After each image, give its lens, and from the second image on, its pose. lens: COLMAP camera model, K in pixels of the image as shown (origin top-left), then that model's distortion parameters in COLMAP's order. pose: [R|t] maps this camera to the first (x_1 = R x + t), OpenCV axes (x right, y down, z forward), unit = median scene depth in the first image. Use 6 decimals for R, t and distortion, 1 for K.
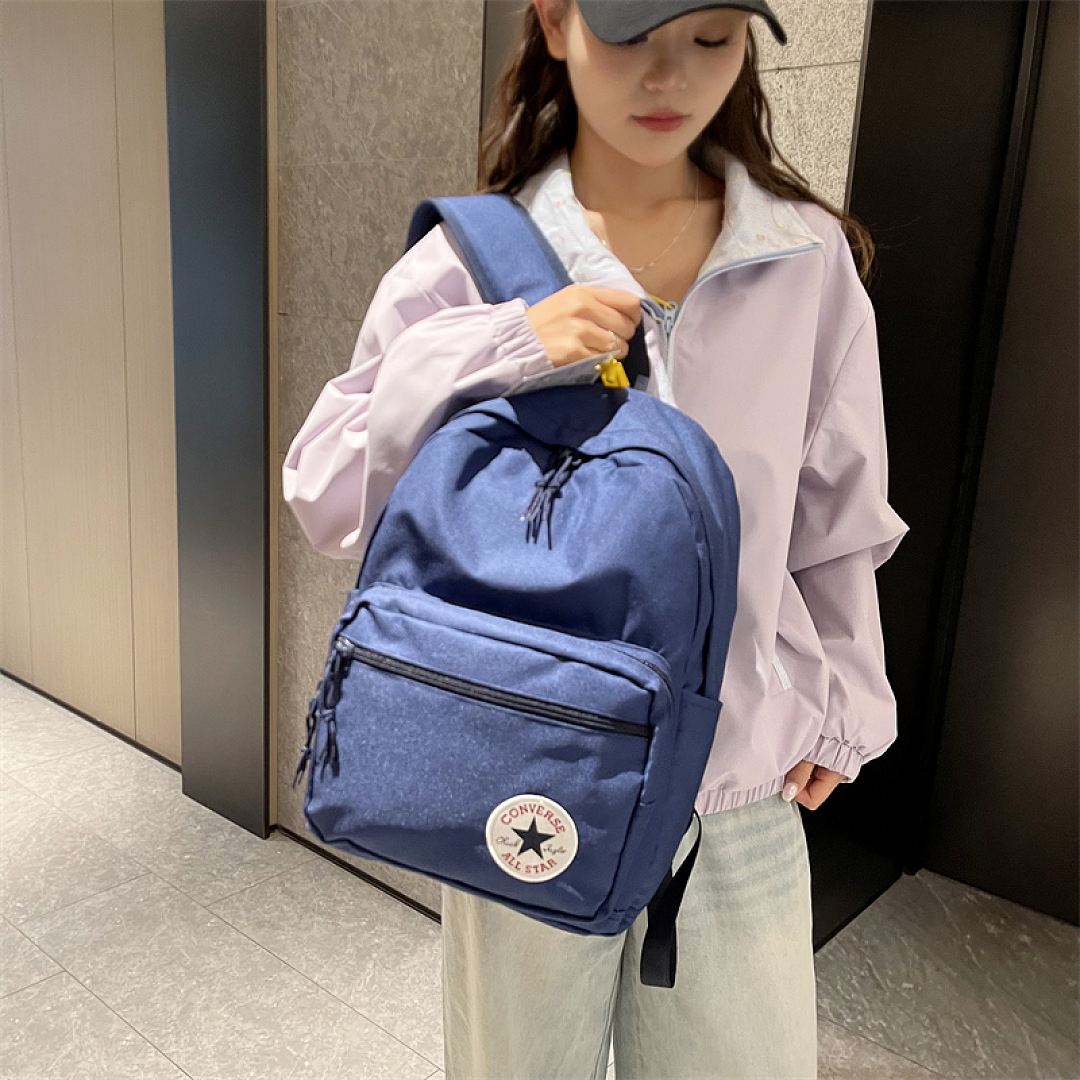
lens RADIAL K [[1100.8, 0, 521.9], [0, 1100.8, 550.5], [0, 0, 1]] dist [0.025751, 0.000000]
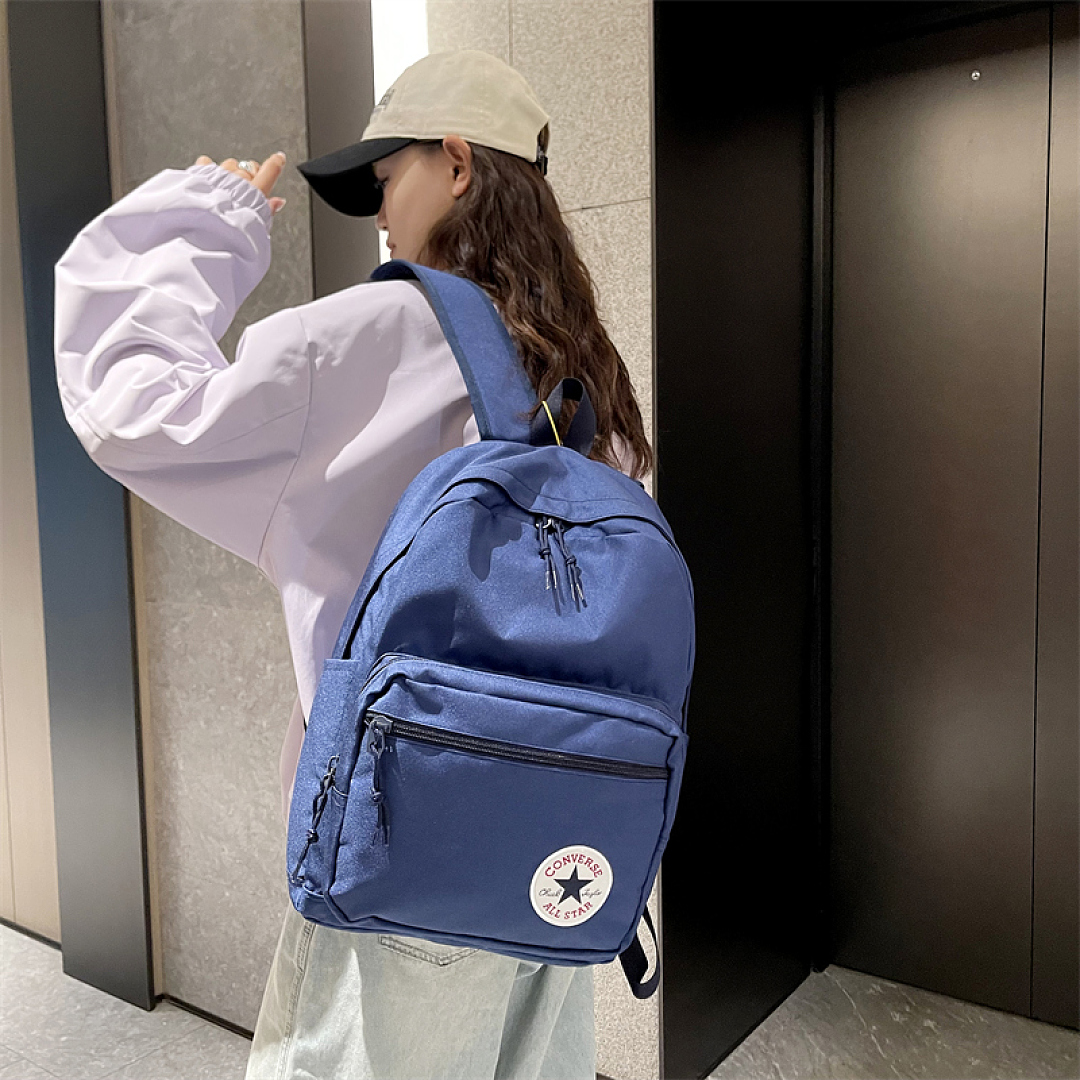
lens RADIAL K [[1100.8, 0, 558.1], [0, 1100.8, 547.3], [0, 0, 1]] dist [0.025751, 0.000000]
pose [[0.993062, -0.076681, 0.089145, 0.068337], [0.088232, 0.987068, -0.133833, 0.032051], [-0.077730, 0.140770, 0.986986, -0.022467]]
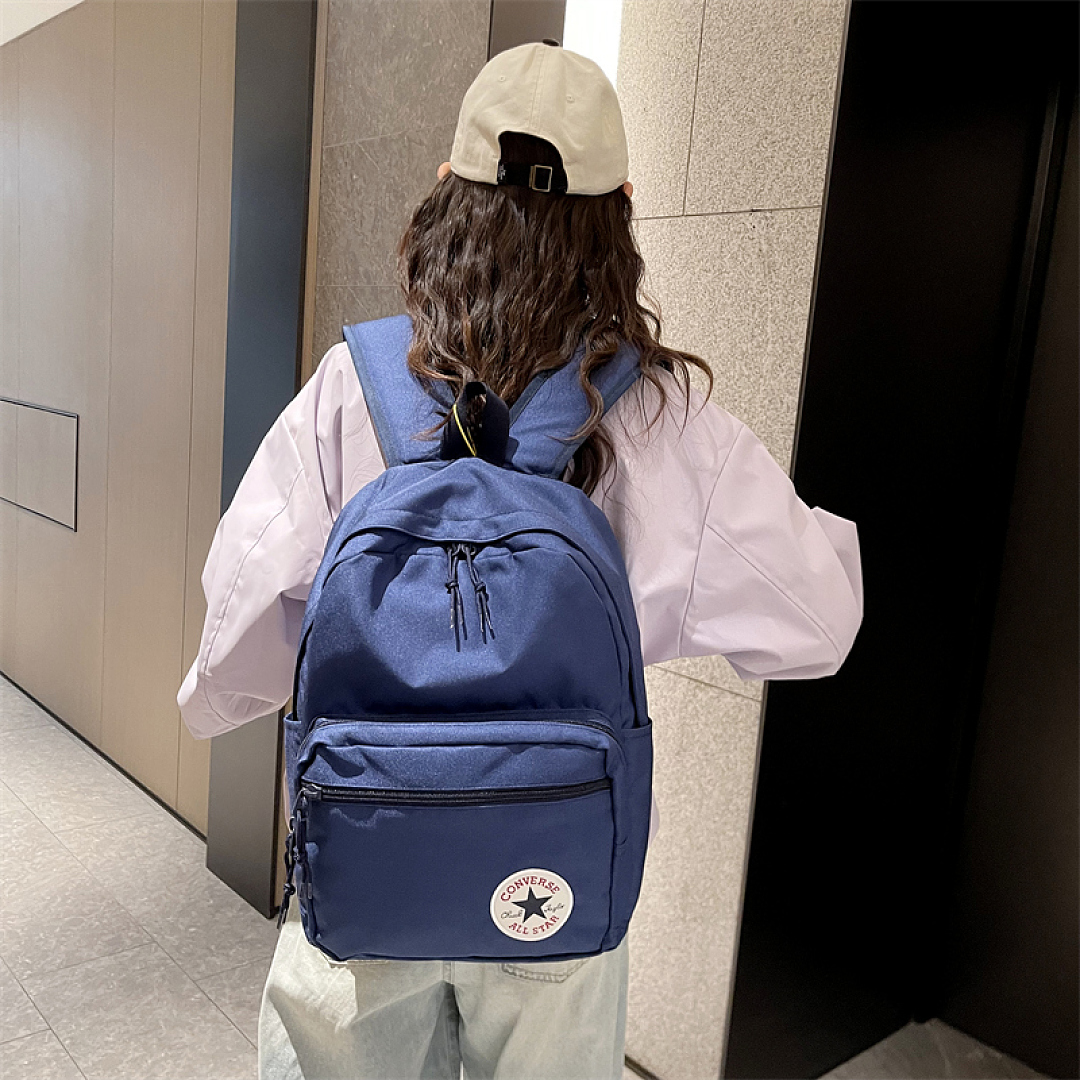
lens RADIAL K [[1100.8, 0, 523.0], [0, 1100.8, 550.4], [0, 0, 1]] dist [0.025751, 0.000000]
pose [[0.989813, 0.050666, -0.133056, 0.139928], [-0.061362, 0.995098, -0.077557, -0.018507], [0.128474, 0.084931, 0.988069, -0.022168]]
